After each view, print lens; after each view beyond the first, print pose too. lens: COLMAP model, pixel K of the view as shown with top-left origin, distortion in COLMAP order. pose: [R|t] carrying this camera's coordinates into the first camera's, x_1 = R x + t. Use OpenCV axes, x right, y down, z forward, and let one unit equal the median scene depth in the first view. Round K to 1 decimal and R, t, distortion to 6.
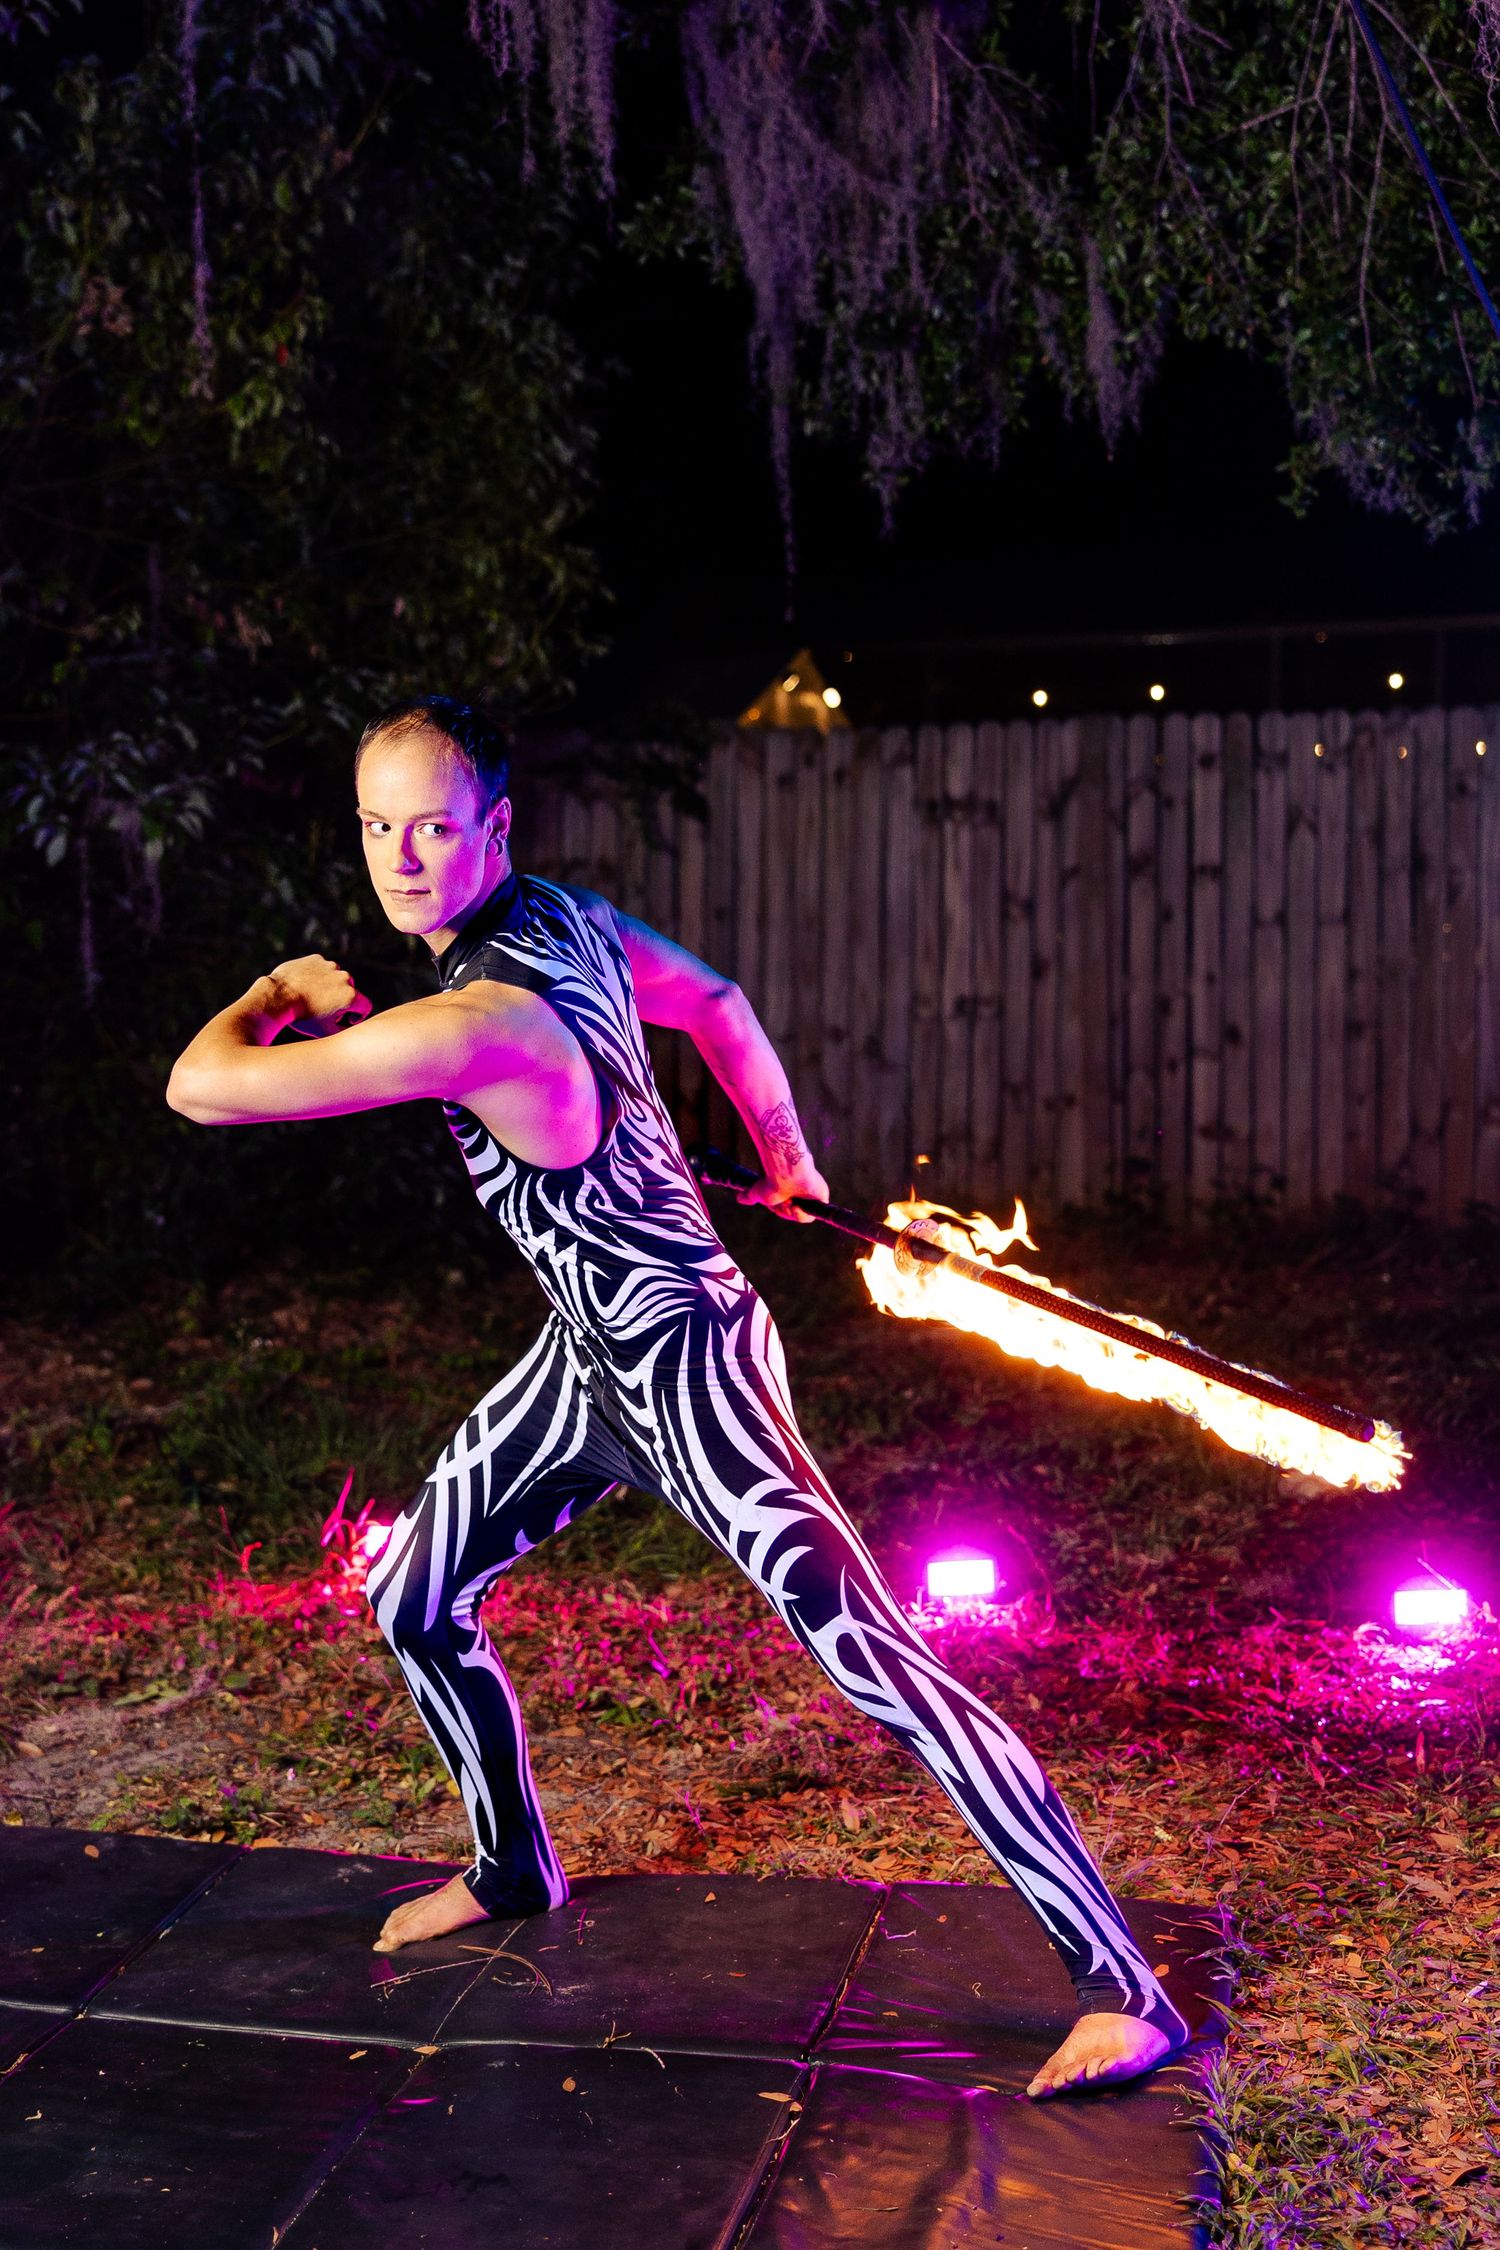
lens RADIAL K [[2949.7, 0, 571.7], [0, 2949.7, 1137.5], [0, 0, 1]] dist [0.002601, 0.005806]
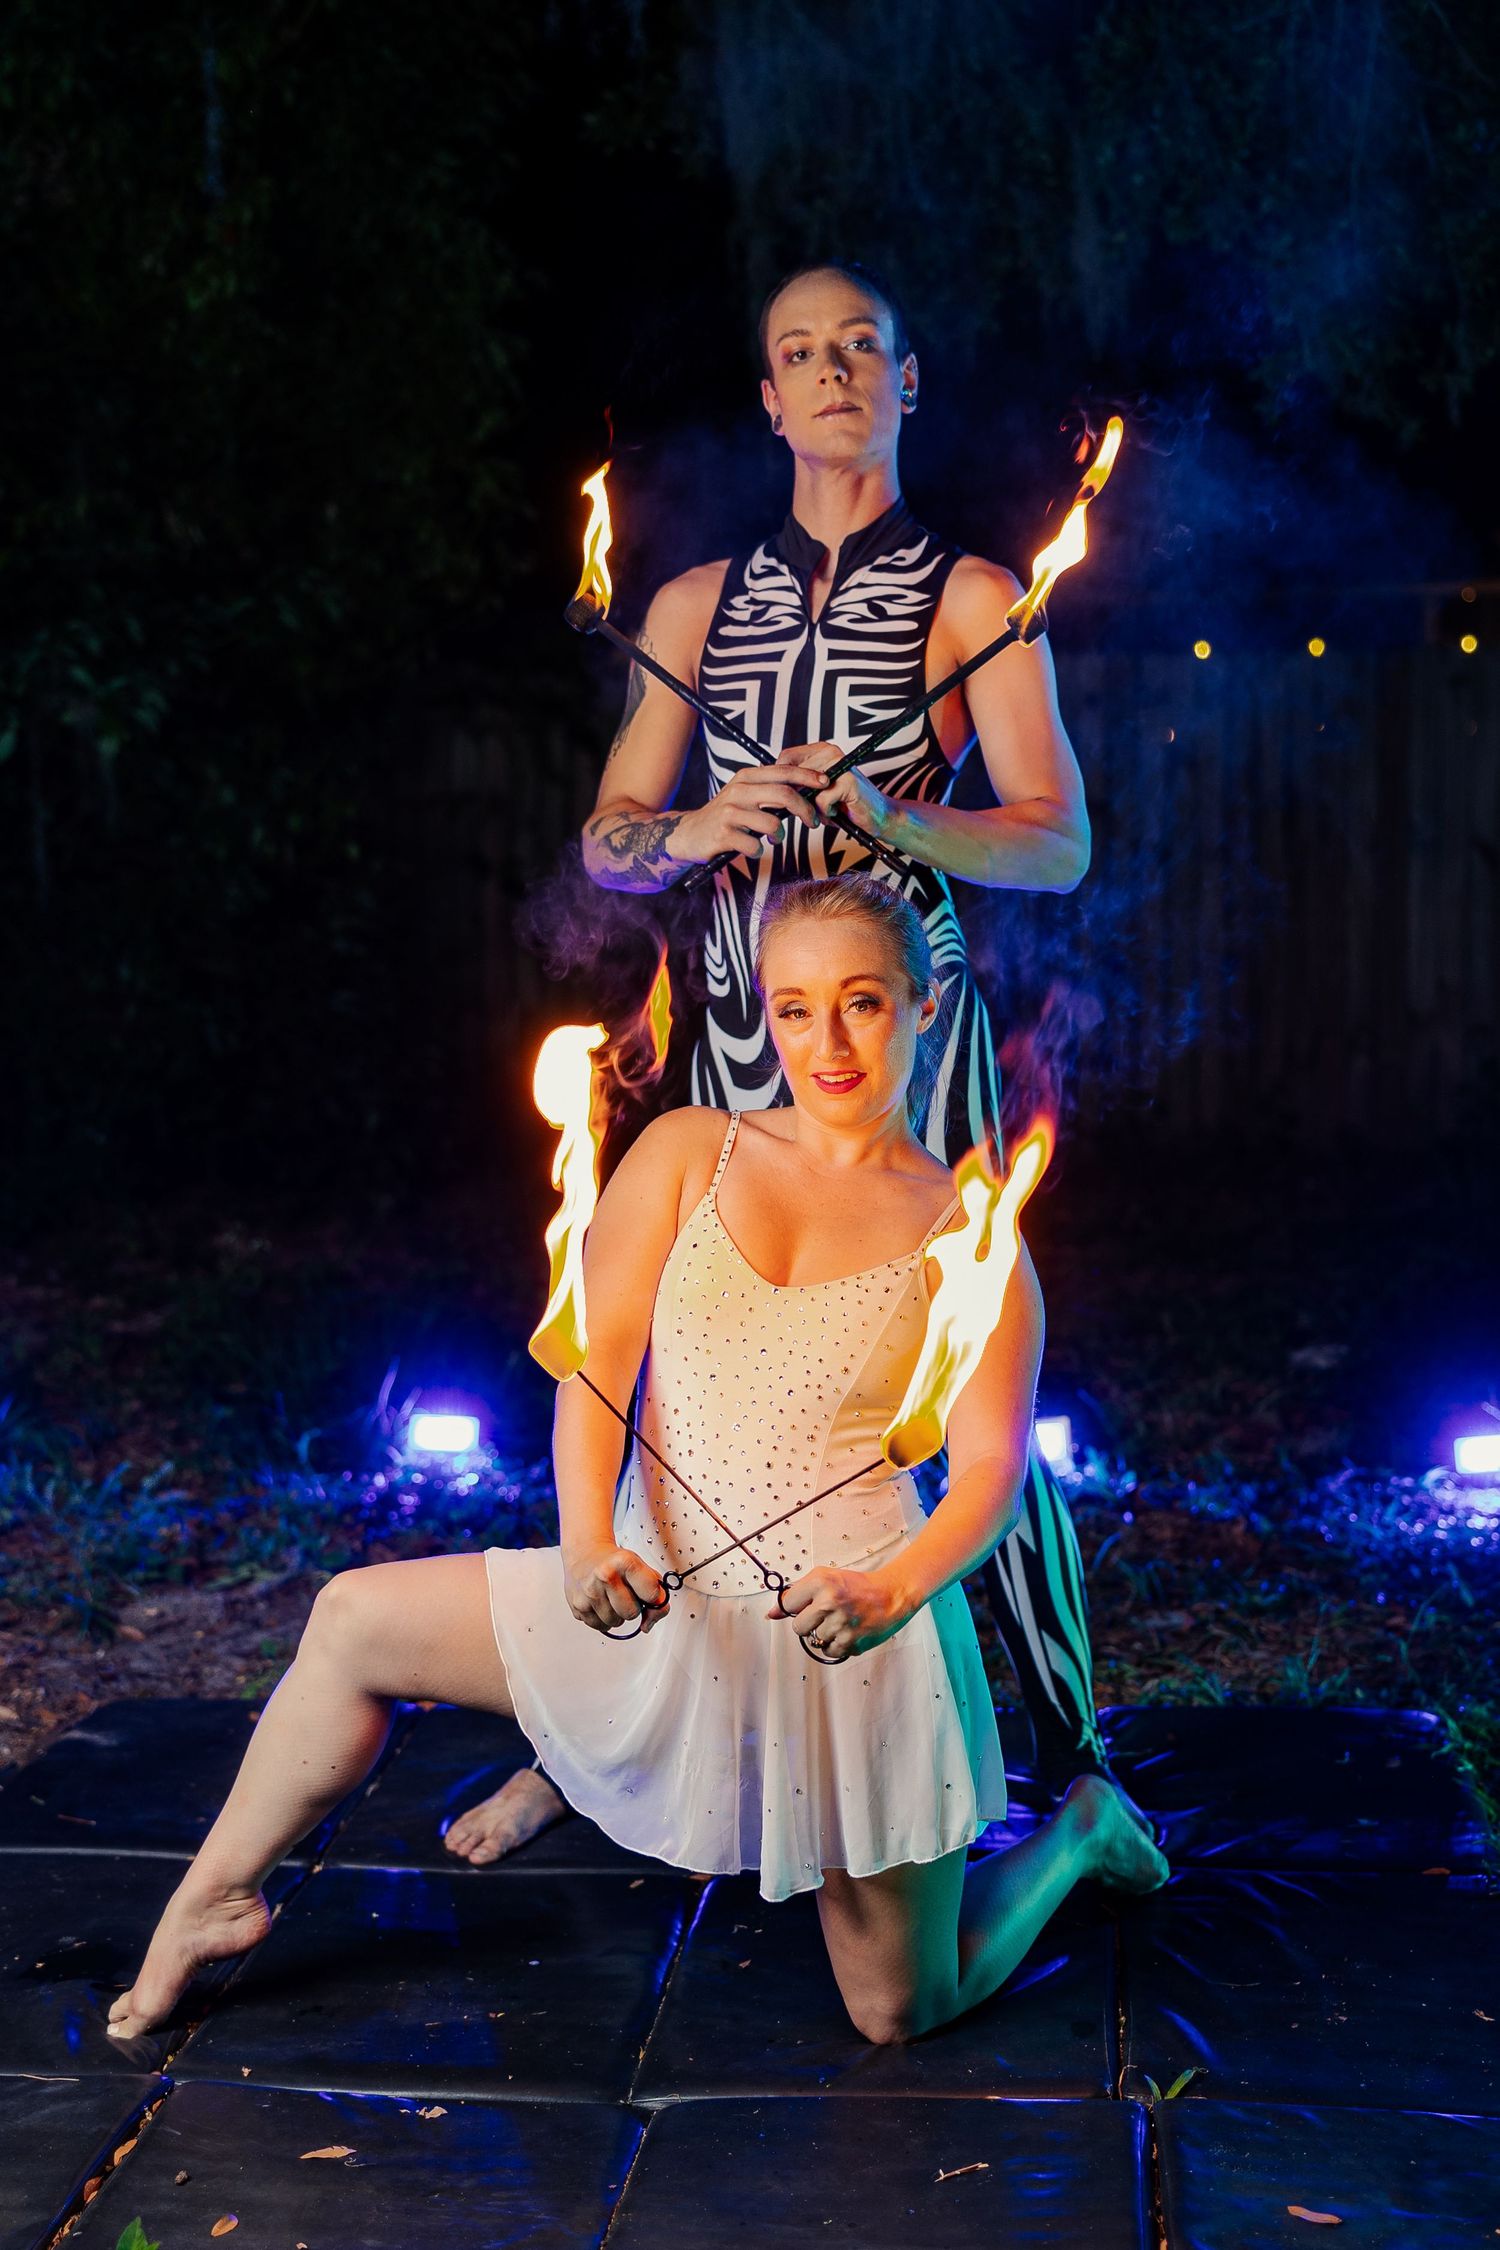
lens RADIAL K [[2896.3, 0, 772.8], [0, 2896.3, 1182.1], [0, 0, 1]] dist [0.005160, -0.001953]
pose [[0.986545, -0.013038, 0.162972, -0.092511], [0.010508, 0.999811, 0.016372, 0.034877], [-0.163154, -0.014439, 0.986495, 0.034143]]
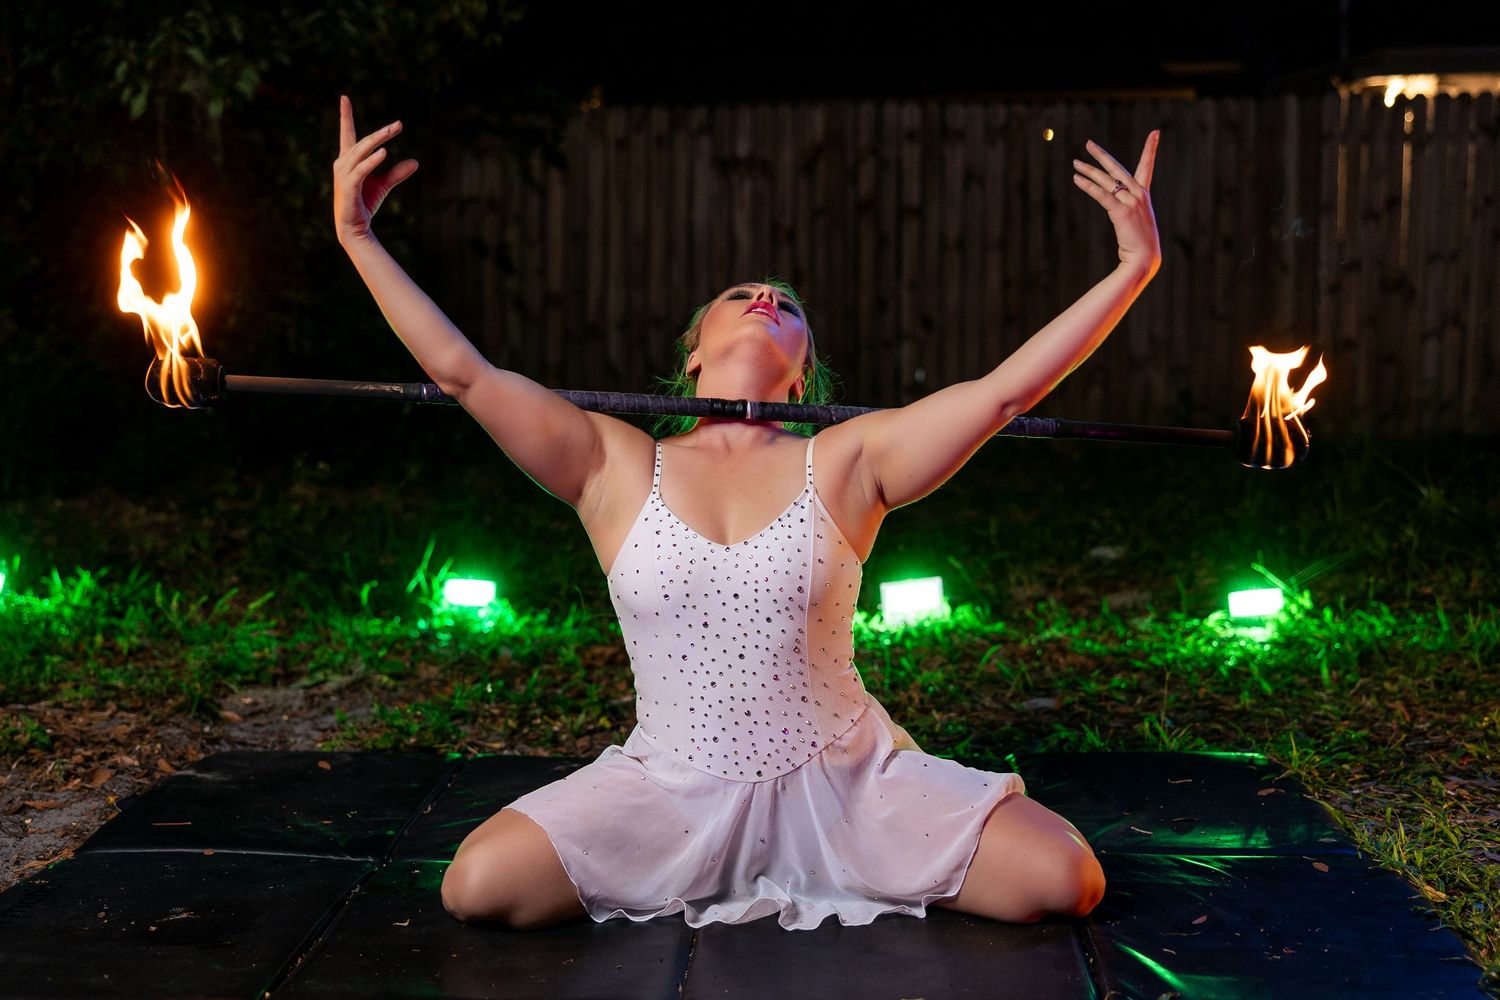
lens RADIAL K [[1894.8, 0, 744.3], [0, 1894.8, 563.5], [0, 0, 1]] dist [0.009966, -0.051260]
pose [[0.978013, -0.010431, 0.208283, -0.099015], [0.004296, 0.999544, 0.029886, 0.087030], [-0.208500, -0.028334, 0.977612, 0.140093]]
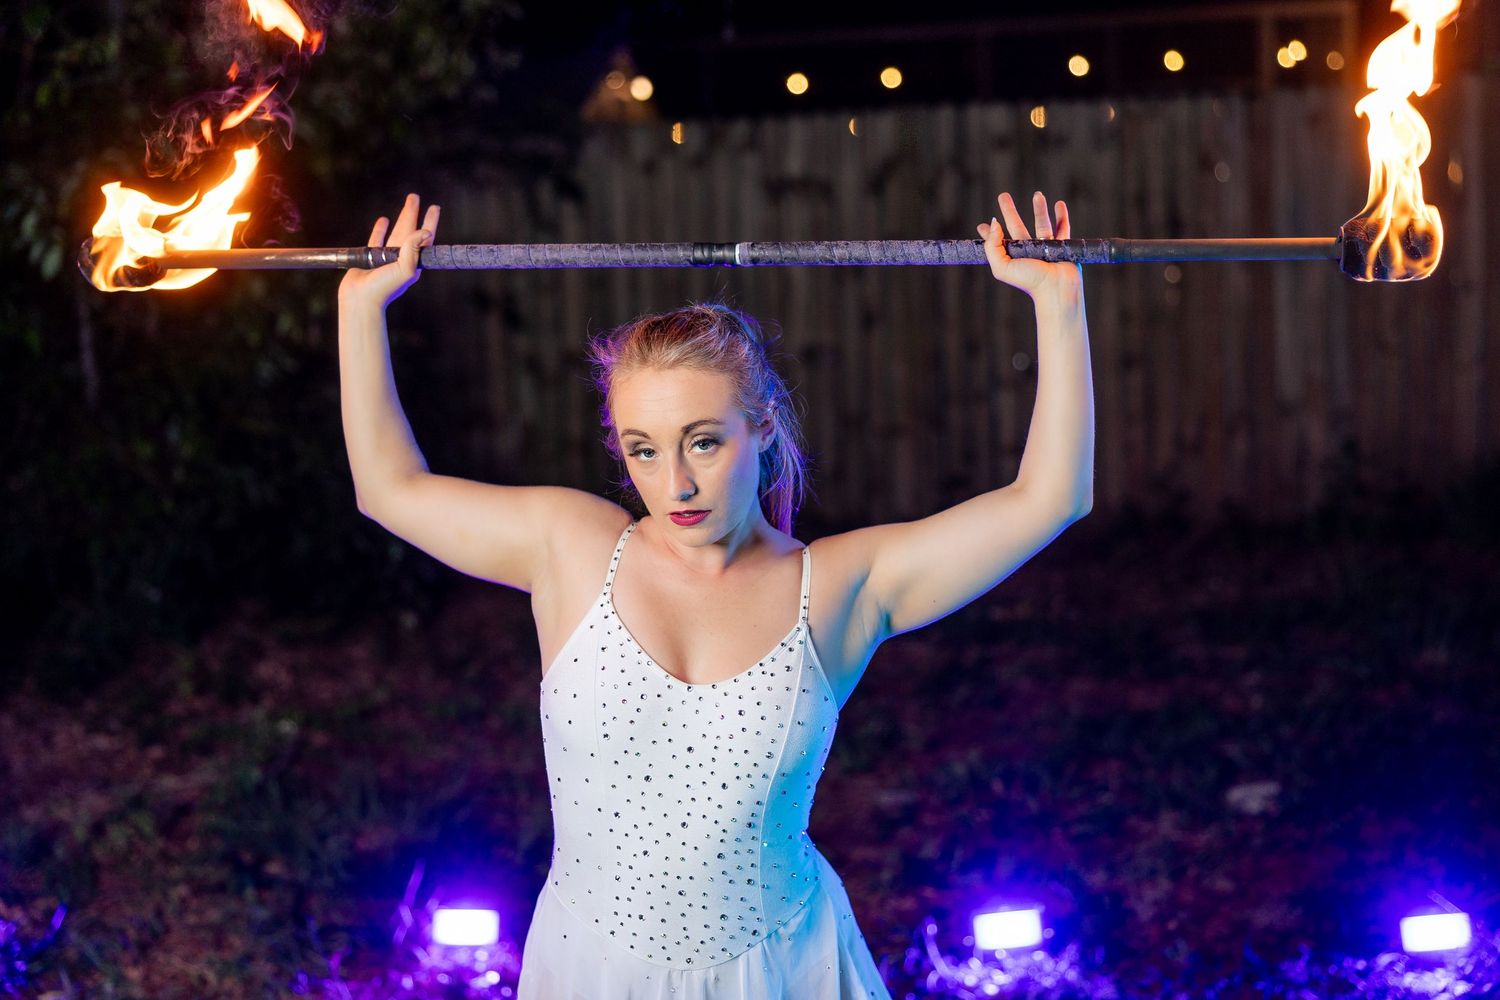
lens RADIAL K [[2287.3, 0, 751.3], [0, 2287.3, 473.5], [0, 0, 1]] dist [0.013133, 0.063889]
pose [[0.983698, -0.046535, 0.173702, -0.080797], [0.042063, 0.998684, 0.029338, -0.038620], [-0.174839, -0.021554, 0.984361, 0.152958]]
